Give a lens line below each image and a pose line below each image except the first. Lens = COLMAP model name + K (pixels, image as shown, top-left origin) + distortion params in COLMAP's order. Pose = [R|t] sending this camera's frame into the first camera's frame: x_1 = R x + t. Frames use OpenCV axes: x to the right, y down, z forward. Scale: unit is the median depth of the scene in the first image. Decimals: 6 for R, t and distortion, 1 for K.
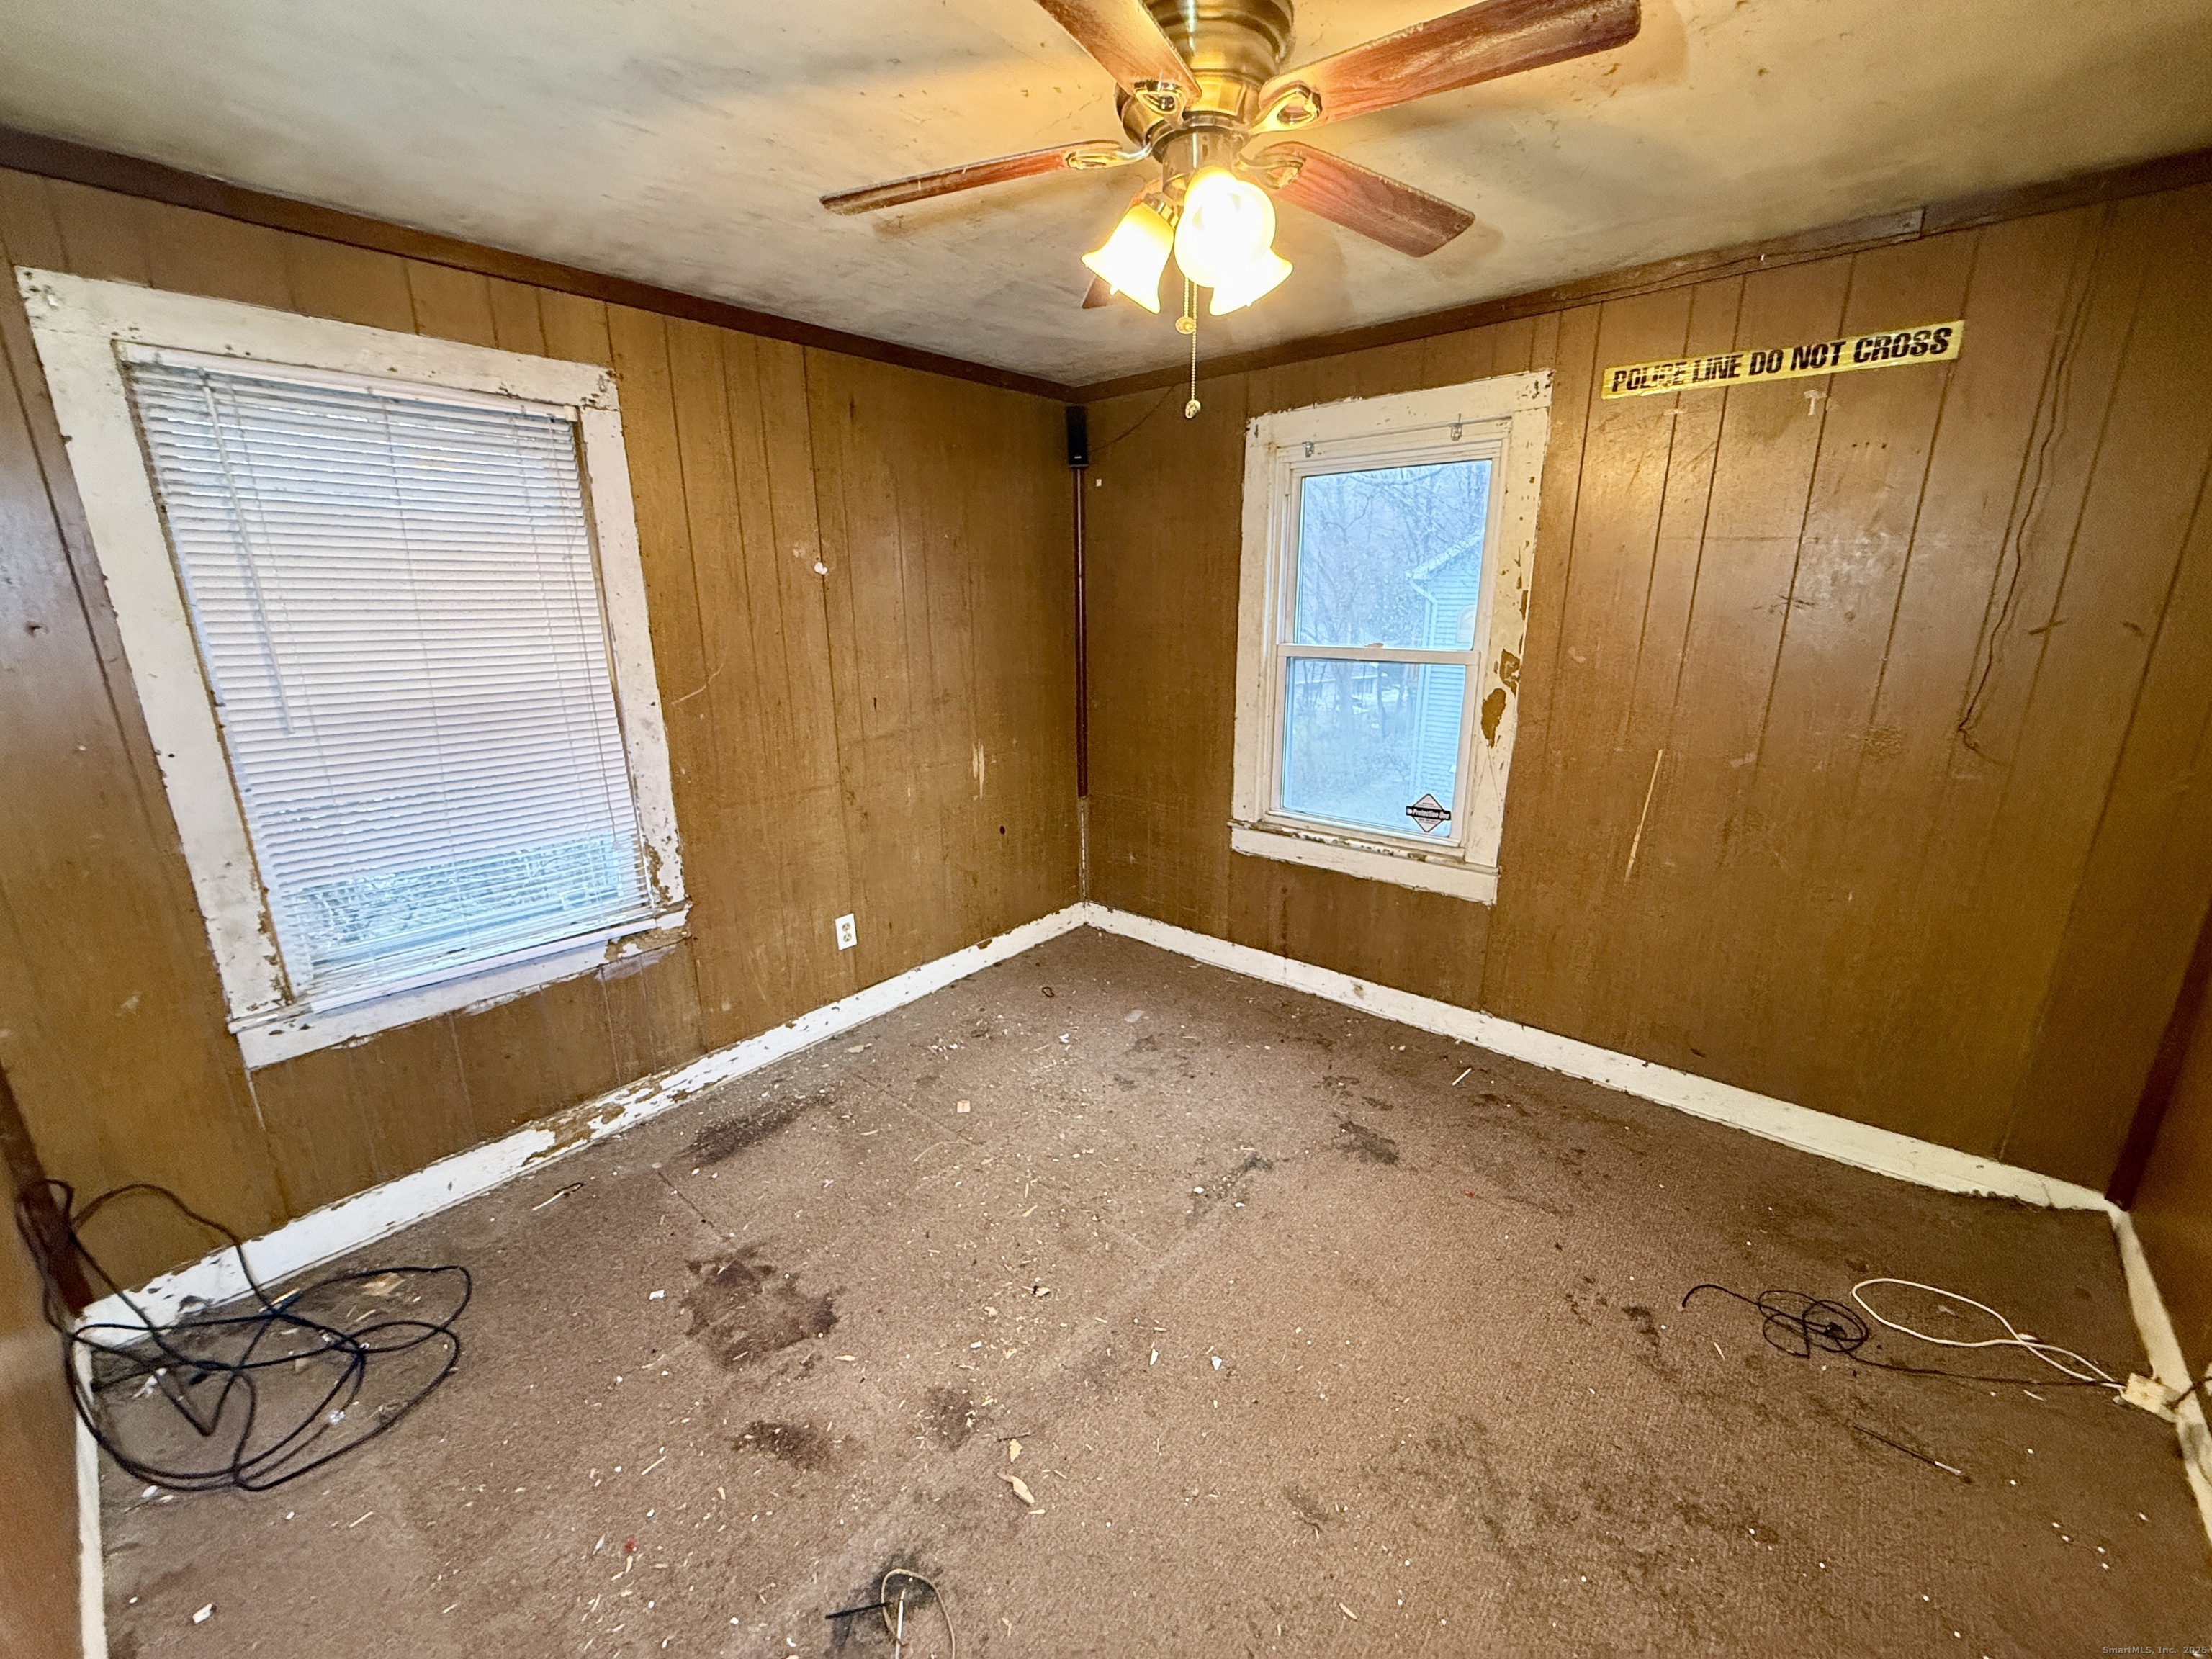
lens RADIAL K [[894.6, 0, 1105.9], [0, 894.6, 836.1], [0, 0, 1]] dist [-0.002200, 0.000141]
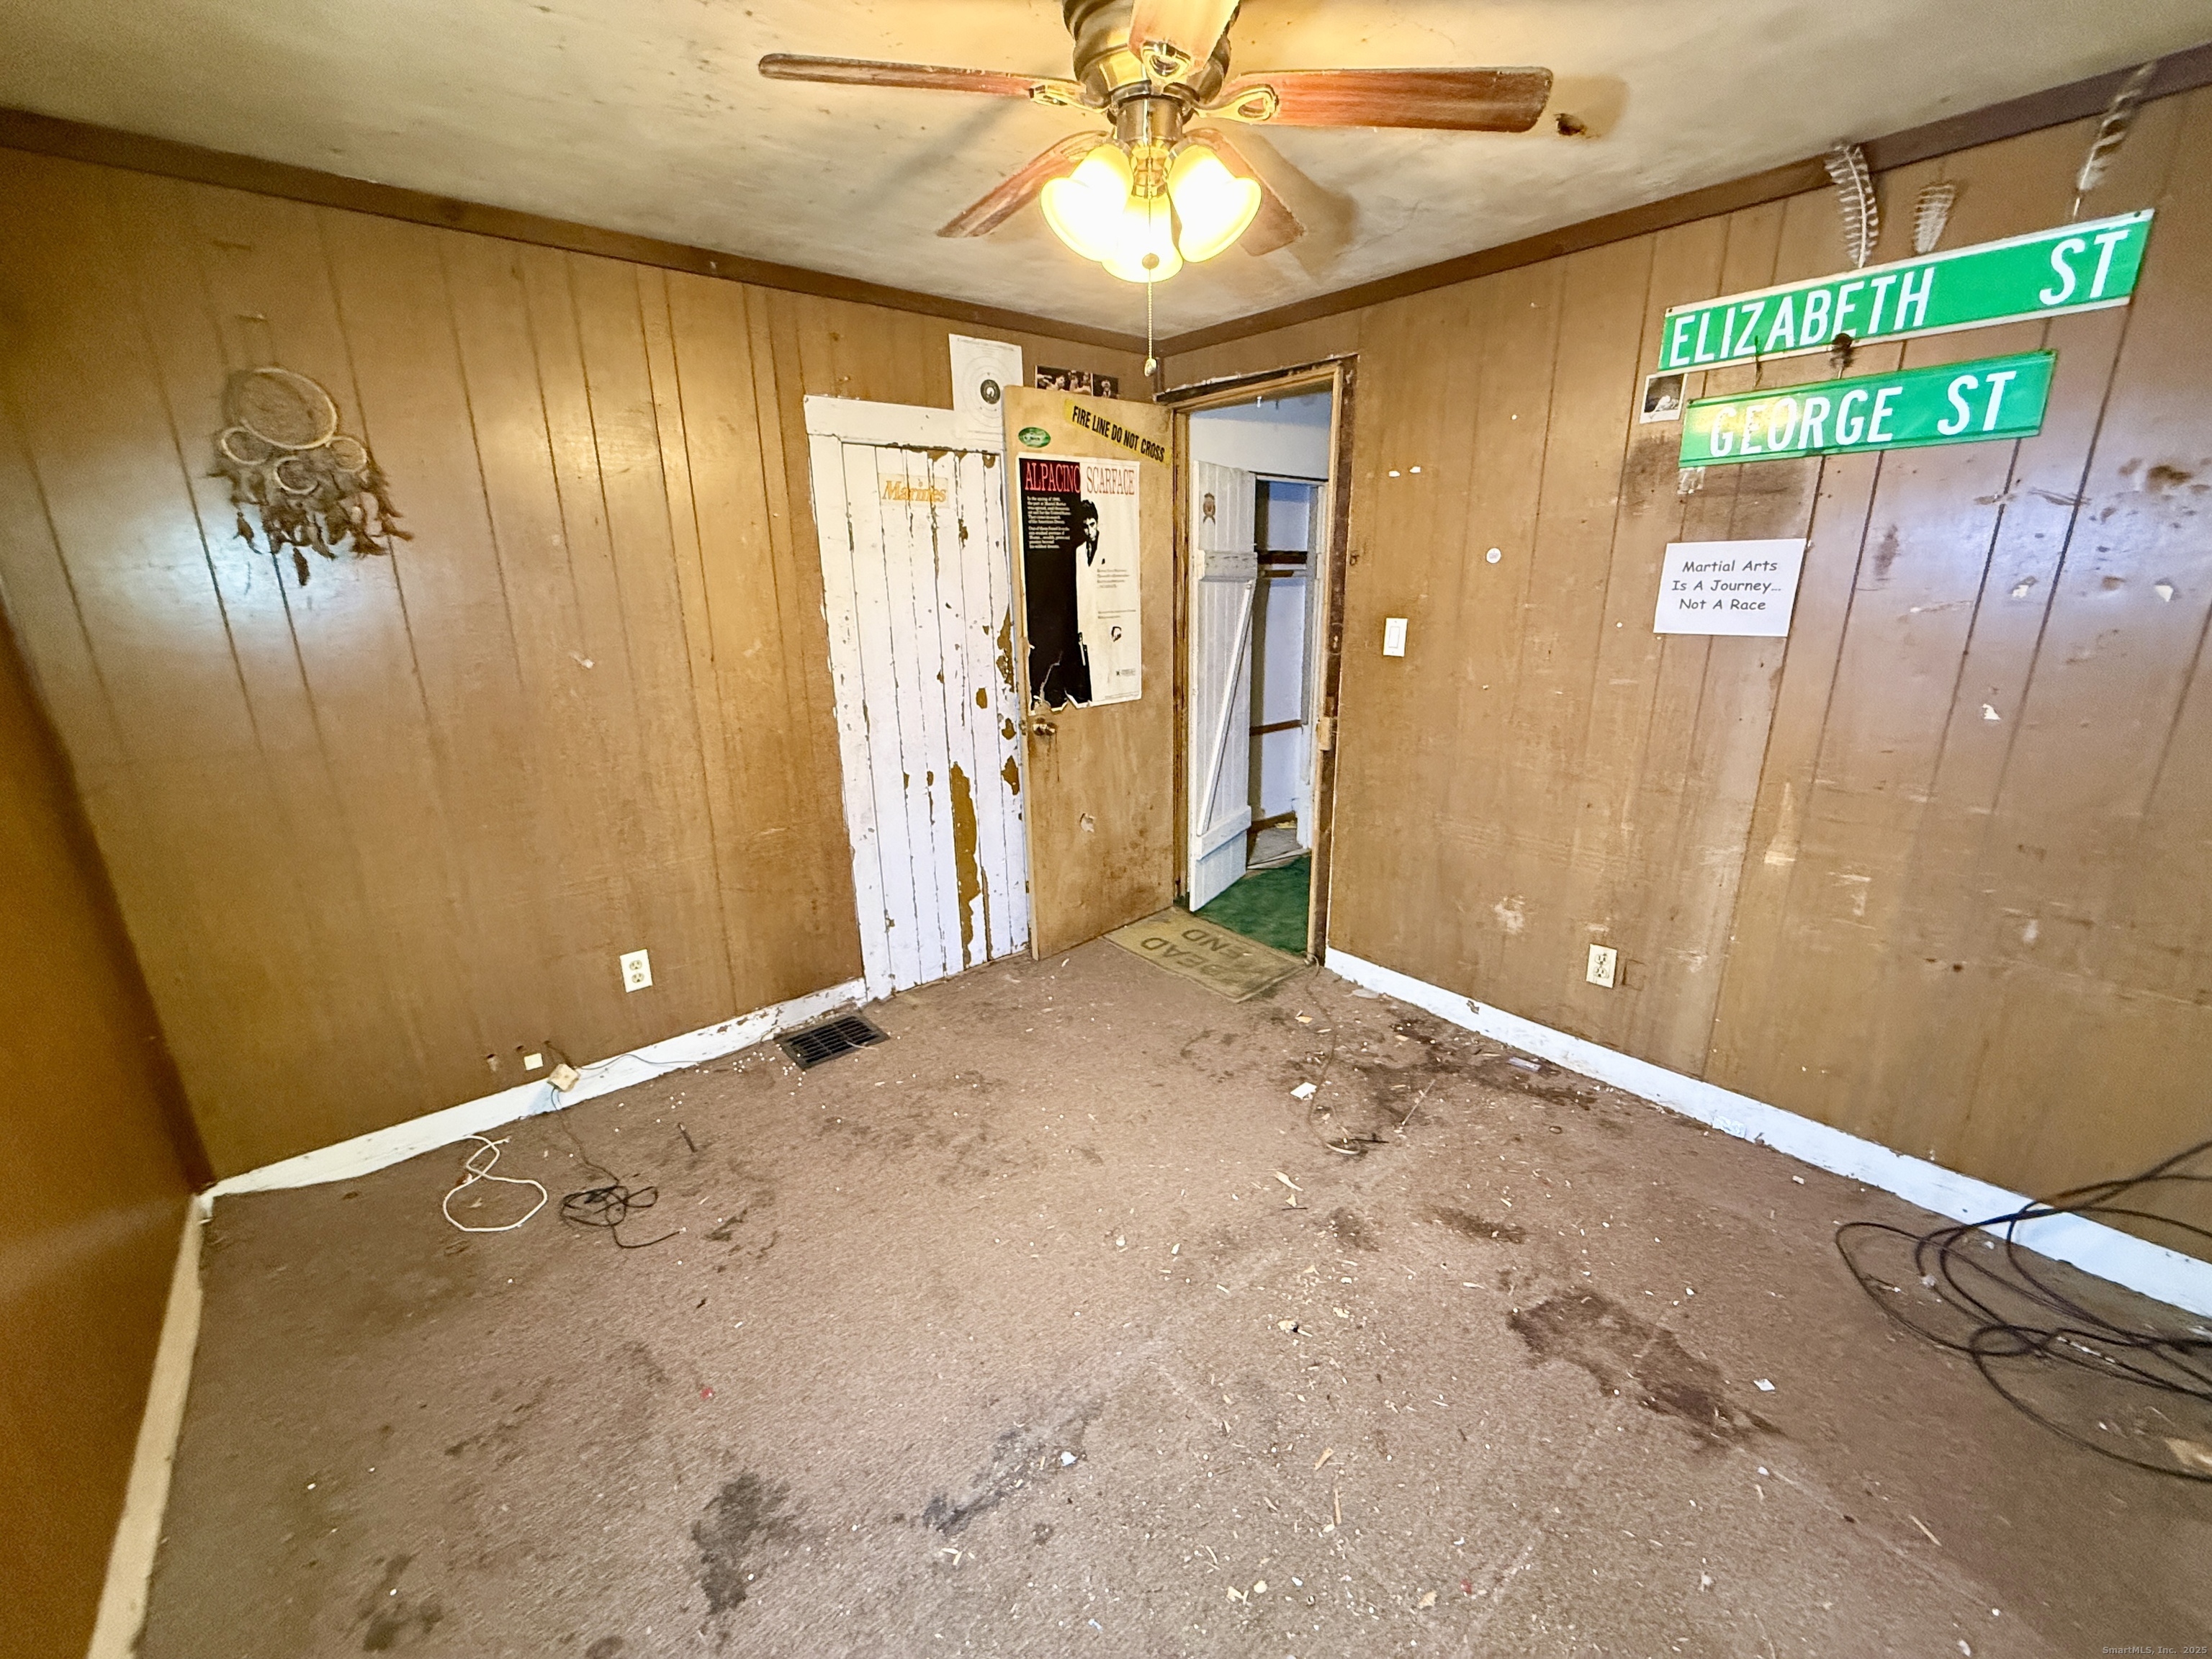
lens RADIAL K [[894.6, 0, 1100.4], [0, 894.6, 825.9], [0, 0, 1]] dist [-0.002200, 0.000141]
pose [[-0.986890, -0.016614, 0.160535, -0.022023], [0.069808, 0.852884, 0.517412, -0.429494], [-0.145514, 0.521836, -0.840543, 1.638175]]
